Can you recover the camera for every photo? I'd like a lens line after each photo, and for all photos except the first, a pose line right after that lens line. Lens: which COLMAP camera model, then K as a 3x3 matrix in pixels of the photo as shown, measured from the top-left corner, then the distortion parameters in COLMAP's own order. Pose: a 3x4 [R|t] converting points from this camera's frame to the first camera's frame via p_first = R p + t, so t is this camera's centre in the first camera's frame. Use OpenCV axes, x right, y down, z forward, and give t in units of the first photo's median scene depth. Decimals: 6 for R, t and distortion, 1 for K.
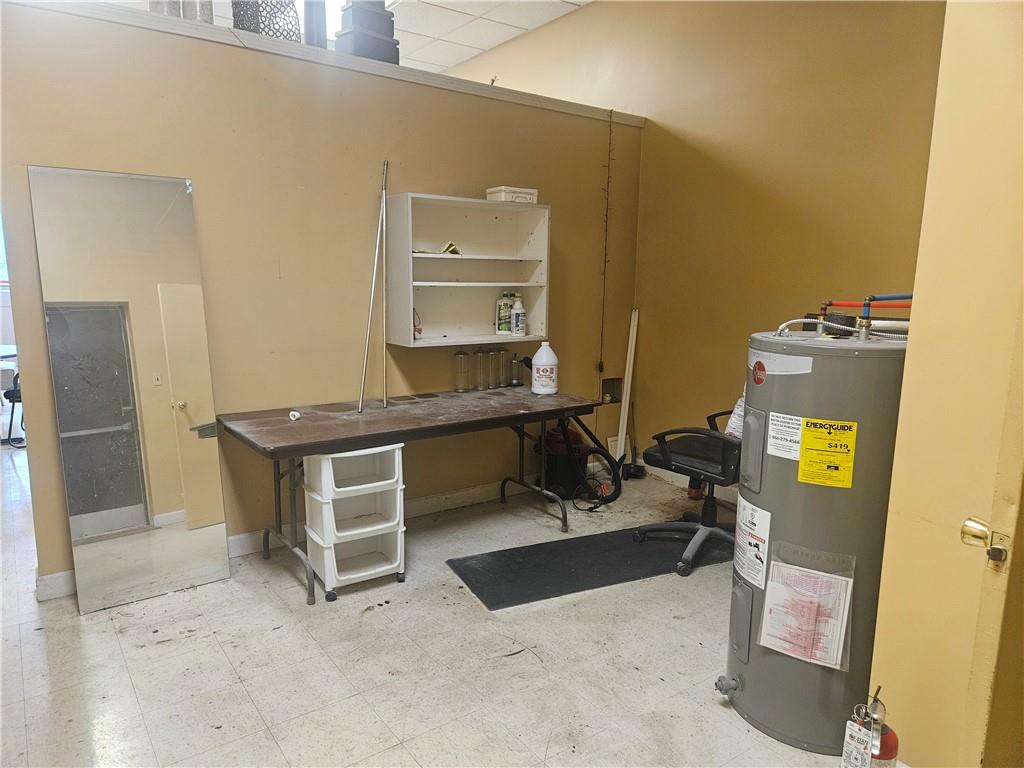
lens RADIAL K [[682.3, 0, 512.0], [0, 682.3, 384.0], [0, 0, 1]] dist [0.003418, 0.000398]
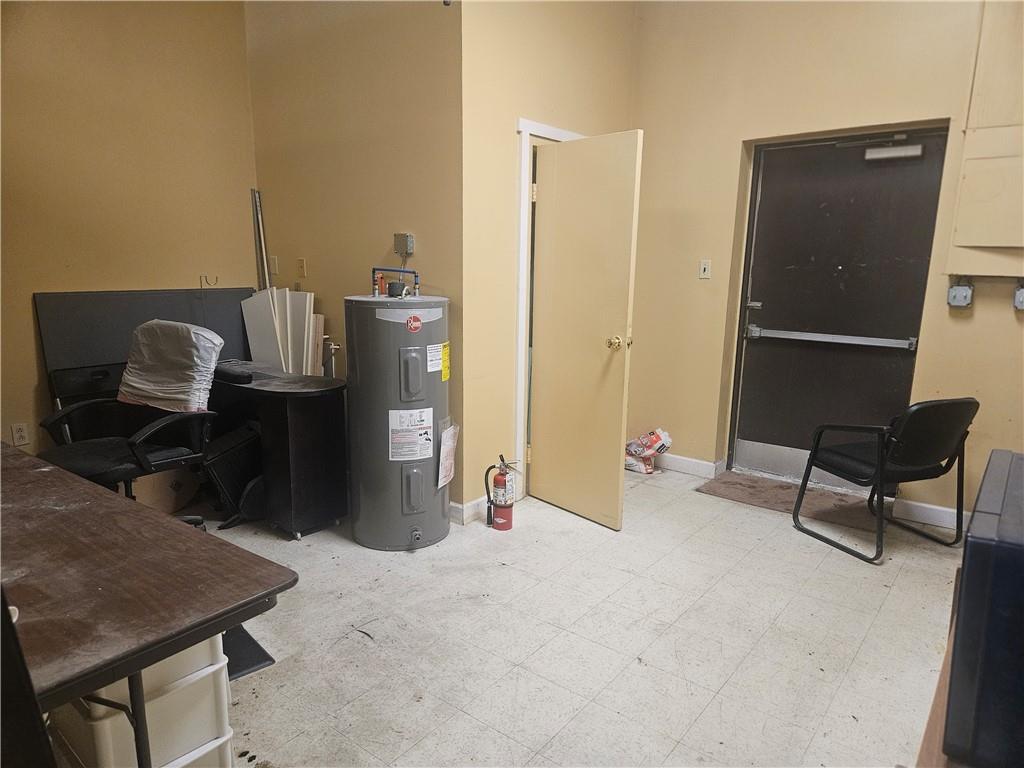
lens RADIAL K [[649.0, 0, 512.0], [0, 649.0, 384.0], [0, 0, 1]] dist [0.000669, -0.000046]
pose [[-0.254437, -0.210043, 0.944004, -1.051383], [0.145674, 0.956667, 0.252125, -0.212873], [-0.956055, 0.201667, -0.212814, 1.079257]]
